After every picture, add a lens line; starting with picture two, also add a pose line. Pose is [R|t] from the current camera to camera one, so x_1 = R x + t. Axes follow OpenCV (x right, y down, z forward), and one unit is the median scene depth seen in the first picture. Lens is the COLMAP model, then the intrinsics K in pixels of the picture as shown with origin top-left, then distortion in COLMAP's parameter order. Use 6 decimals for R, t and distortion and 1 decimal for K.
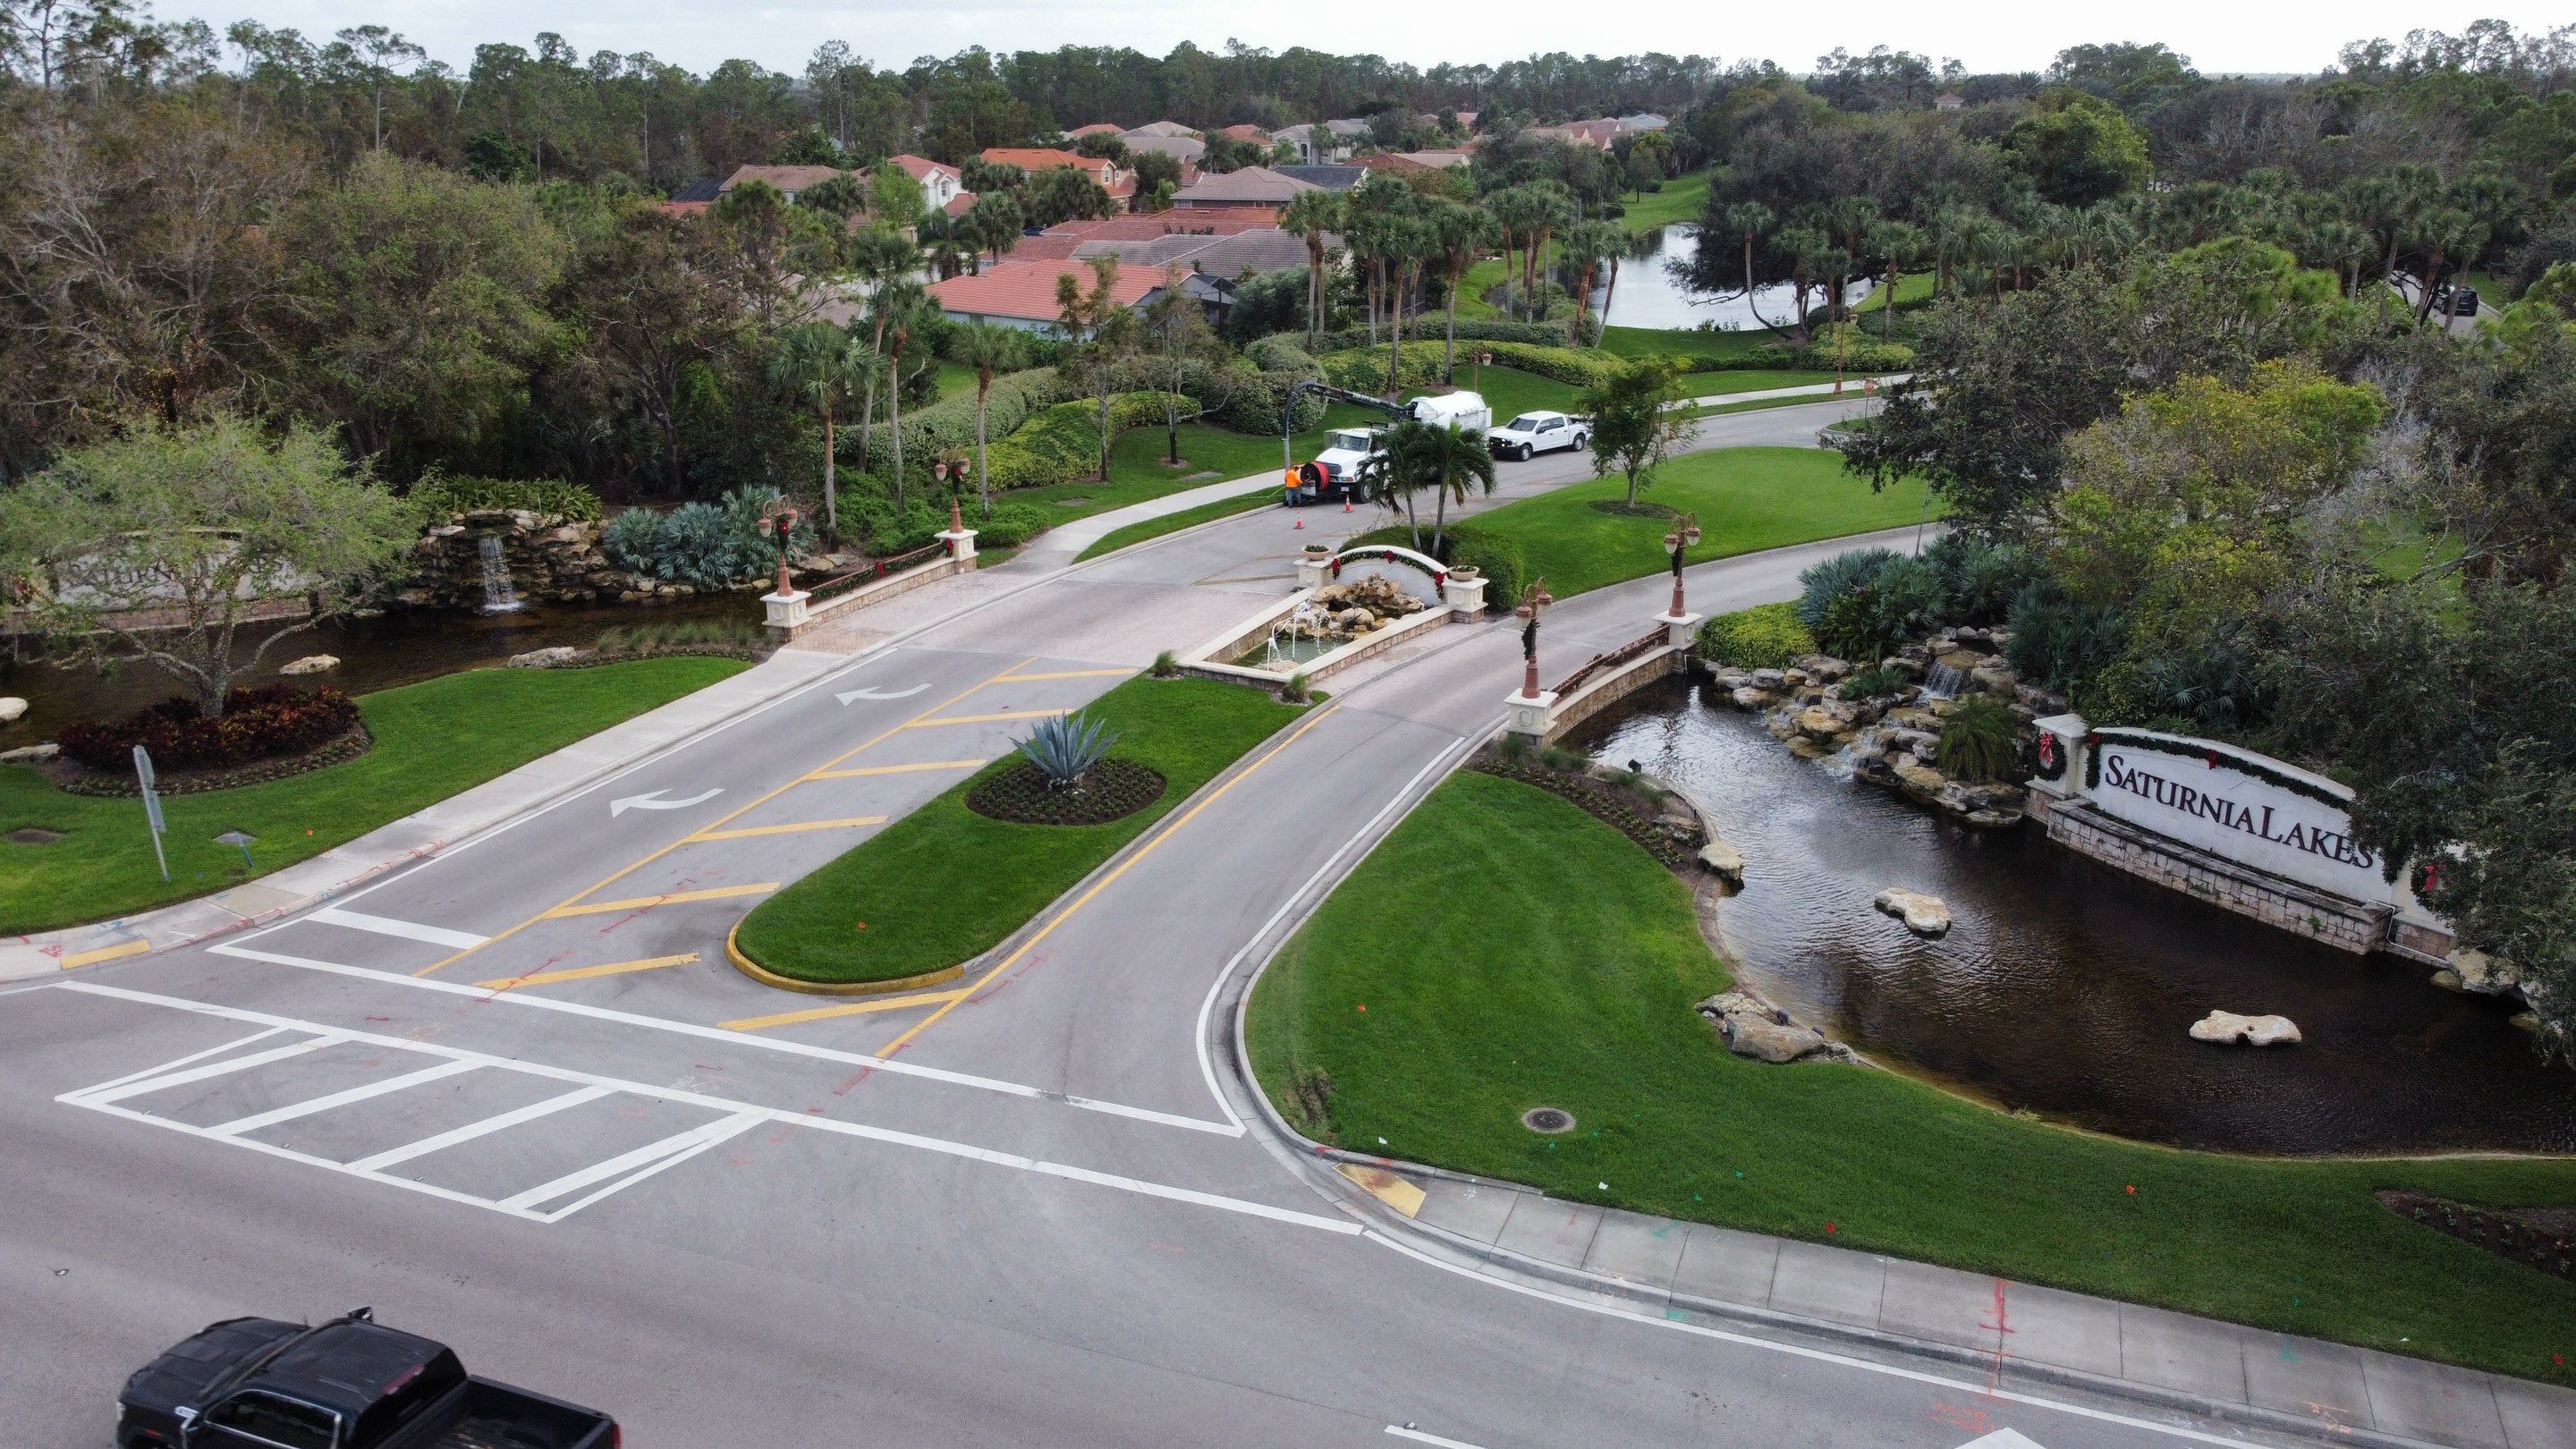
lens RADIAL K [[1957.3, 0, 1279.6], [0, 1957.3, 720.3], [0, 0, 1]] dist [0.000335, -0.007979]
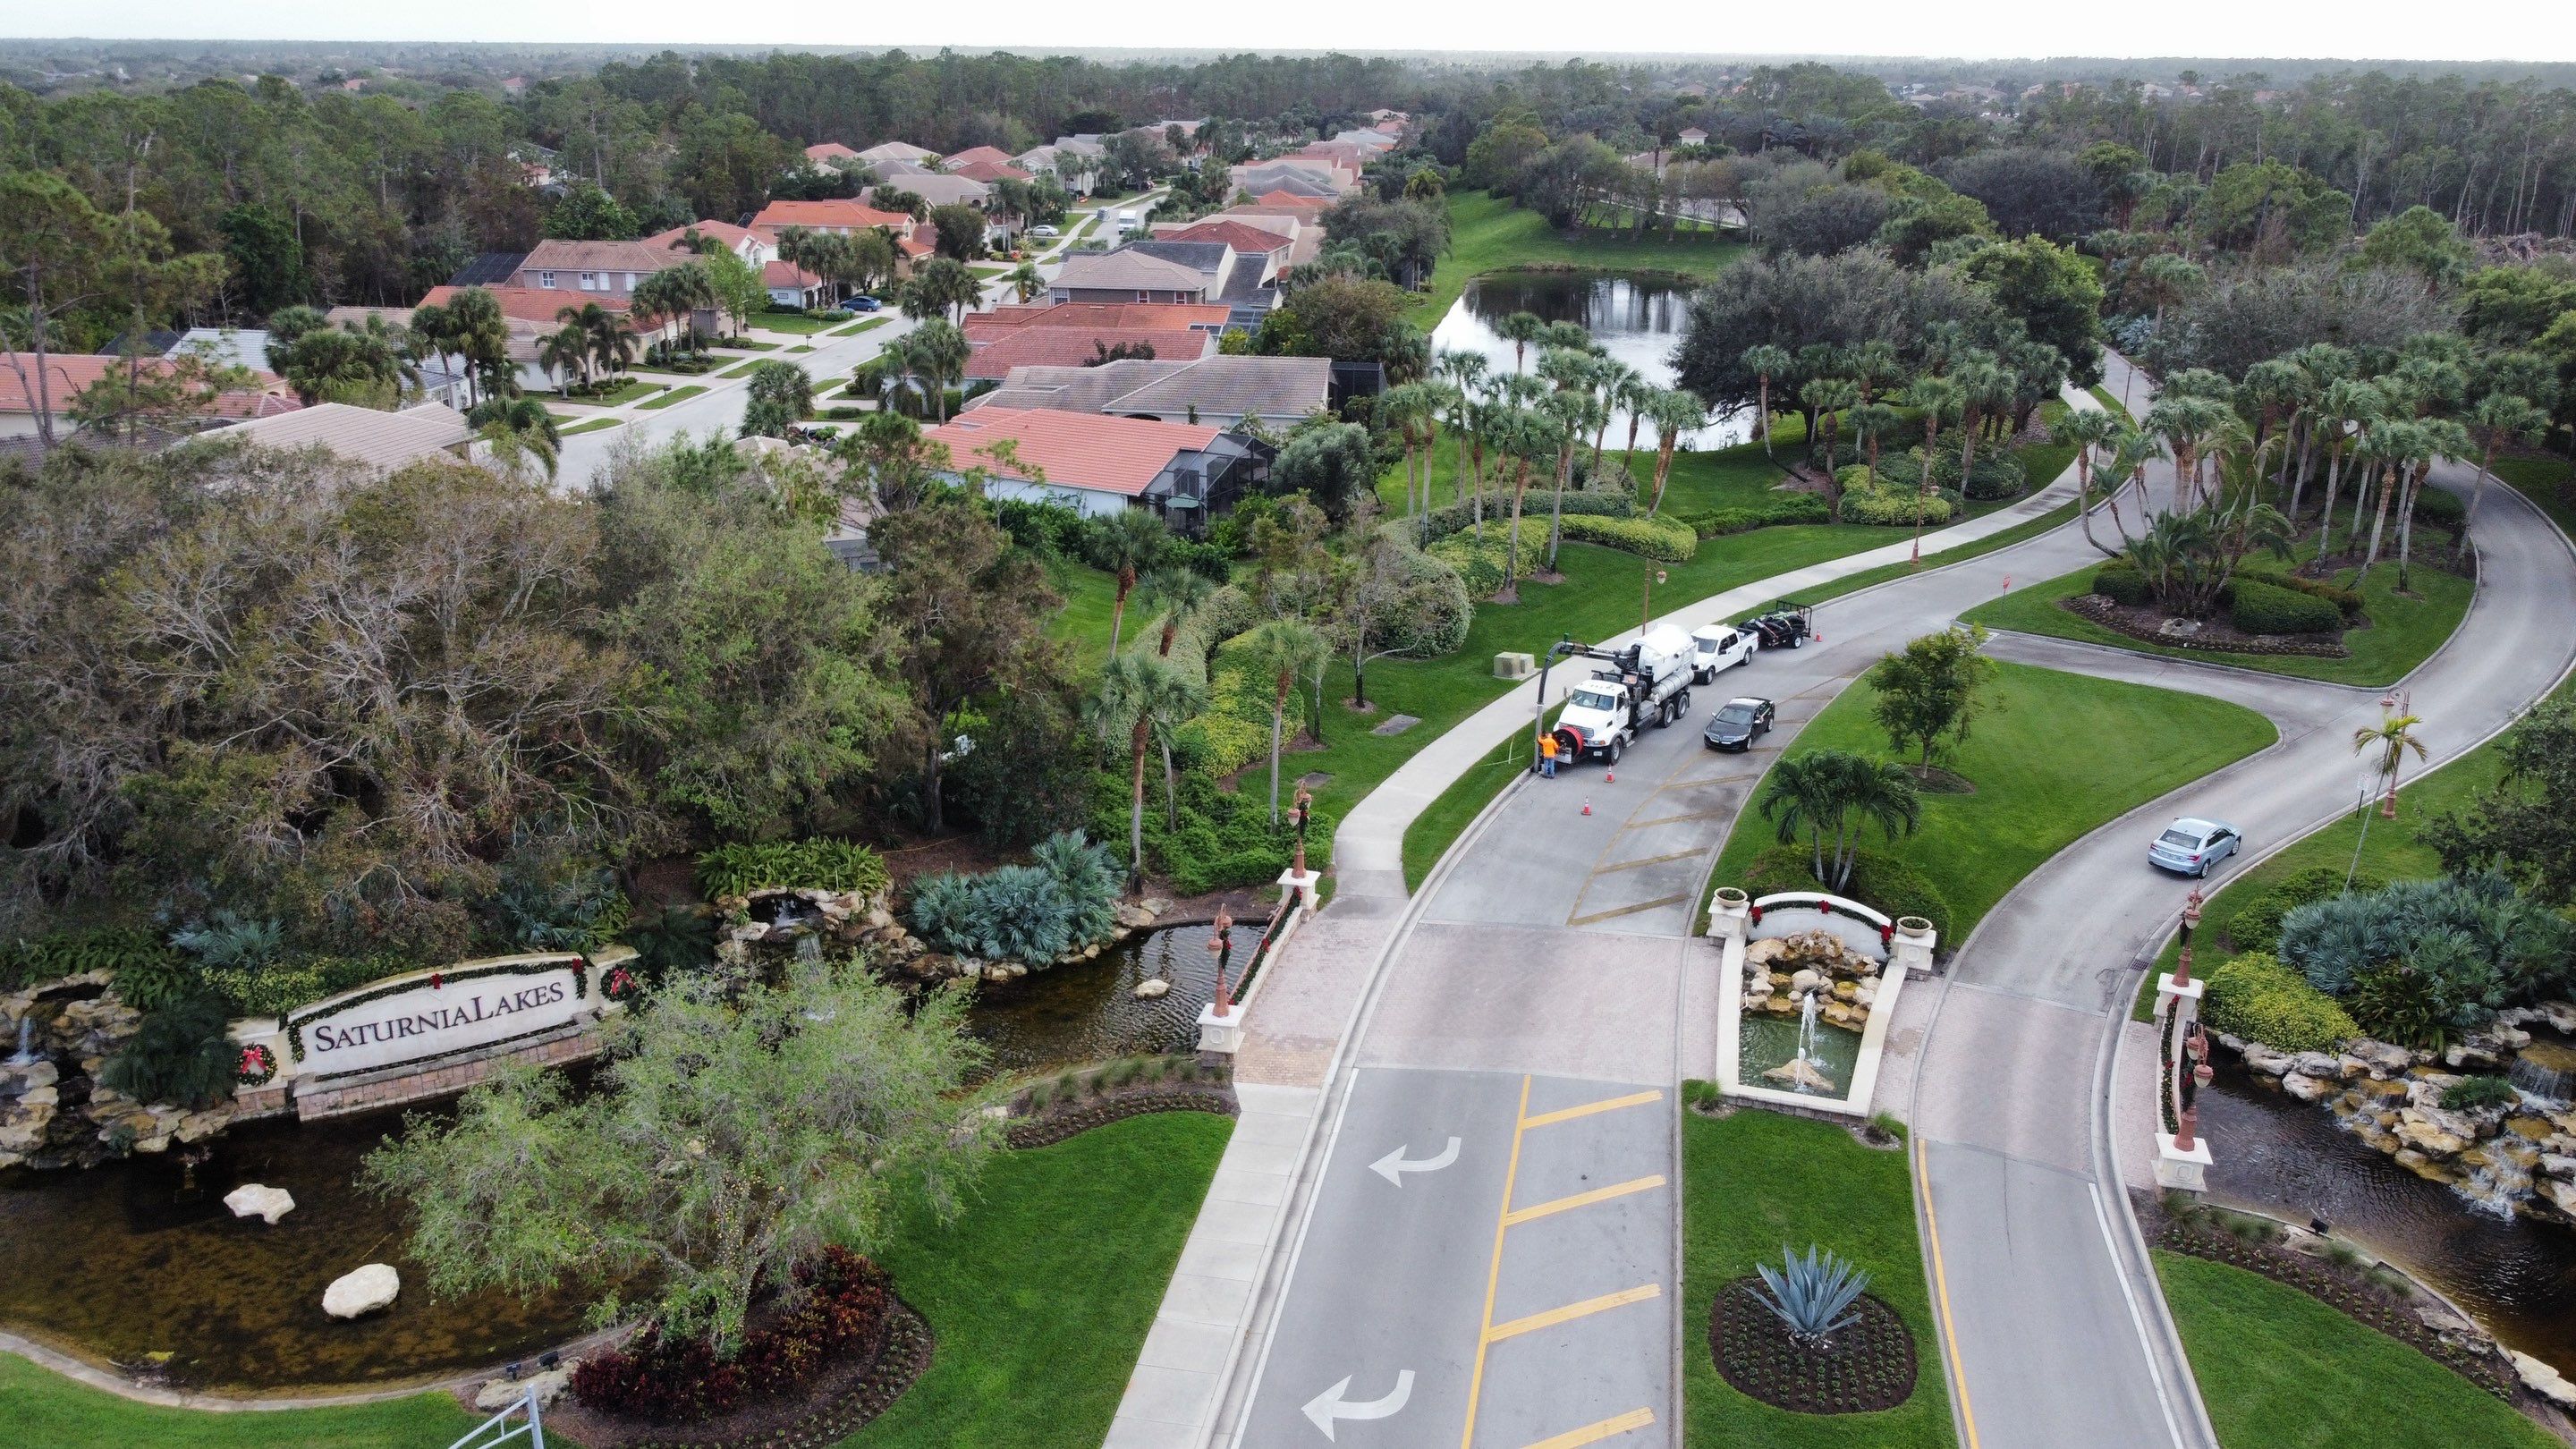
lens RADIAL K [[1967.3, 0, 1277.5], [0, 1967.3, 692.4], [0, 0, 1]] dist [-0.004616, -0.011824]
pose [[0.982483, -0.045922, 0.180604, -0.367368], [0.045607, 0.998942, 0.005899, -0.204643], [-0.180684, 0.002441, 0.983538, 0.124292]]
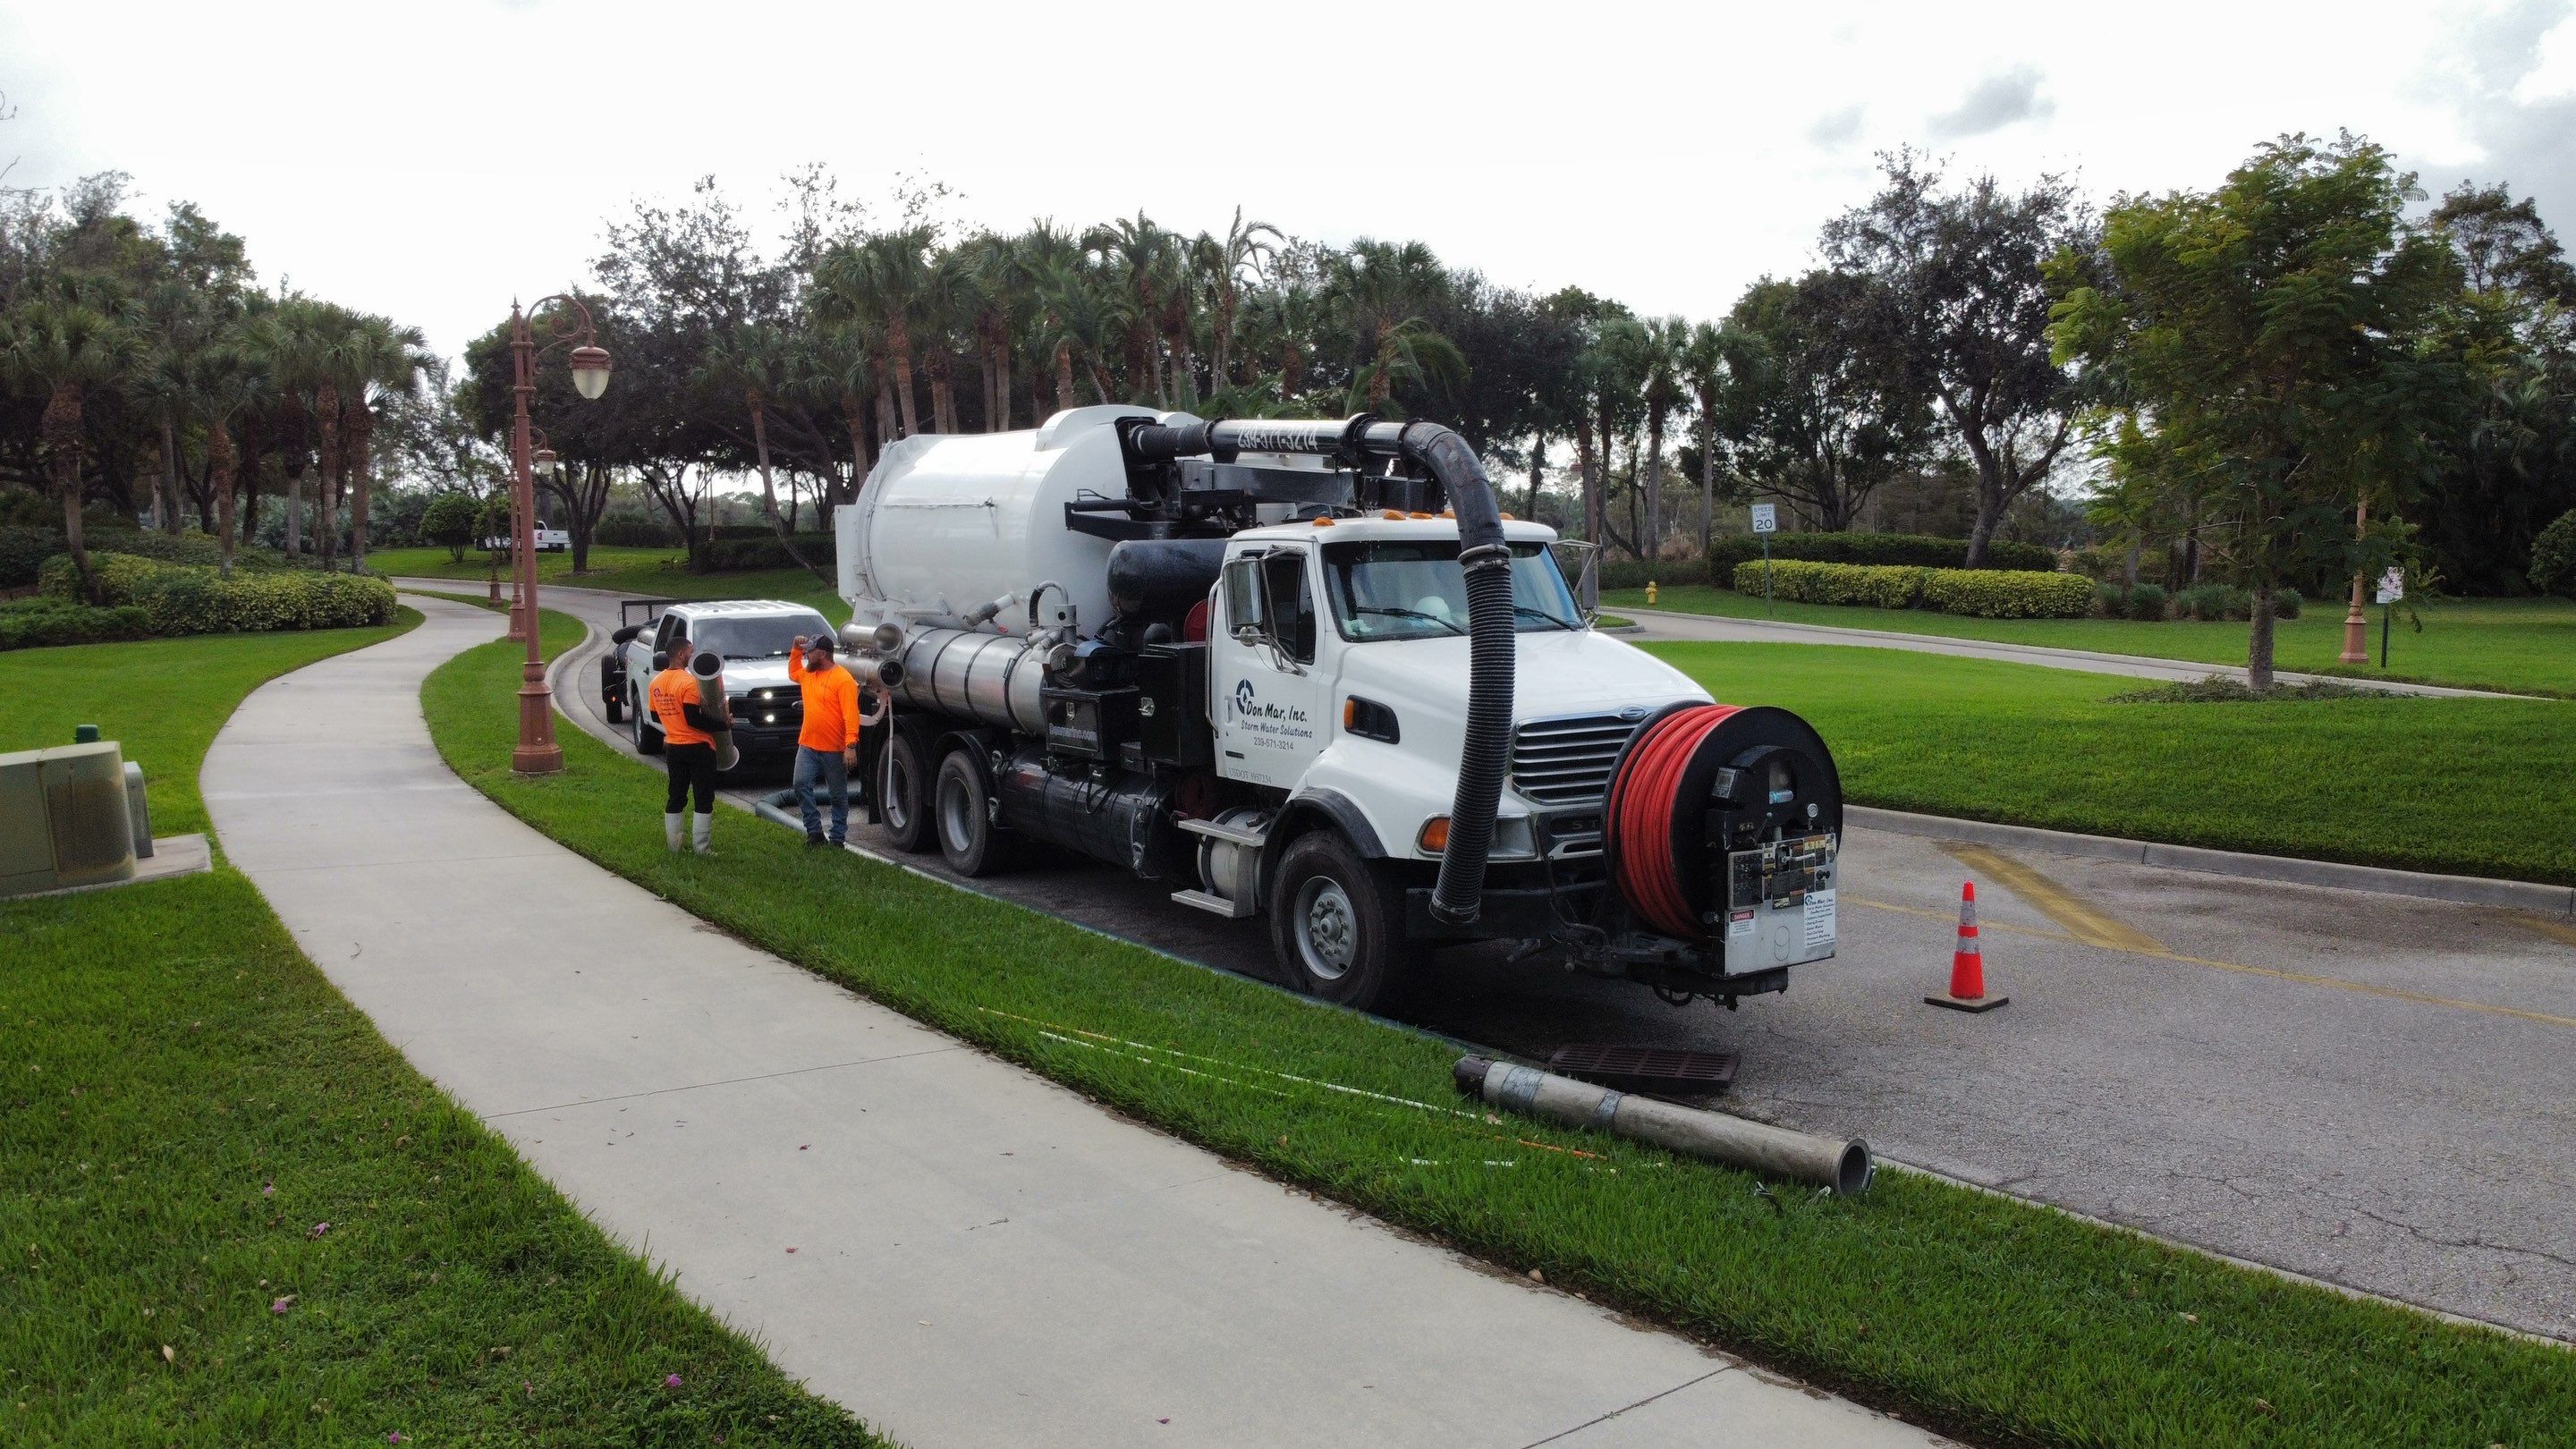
lens RADIAL K [[1960.7, 0, 1281.8], [0, 1960.7, 726.2], [0, 0, 1]] dist [0.002104, -0.009921]
pose [[0.230718, -0.084761, 0.969322, -0.139233], [0.300732, 0.953636, 0.011809, -0.178904], [-0.925381, 0.288781, 0.245511, 1.269160]]
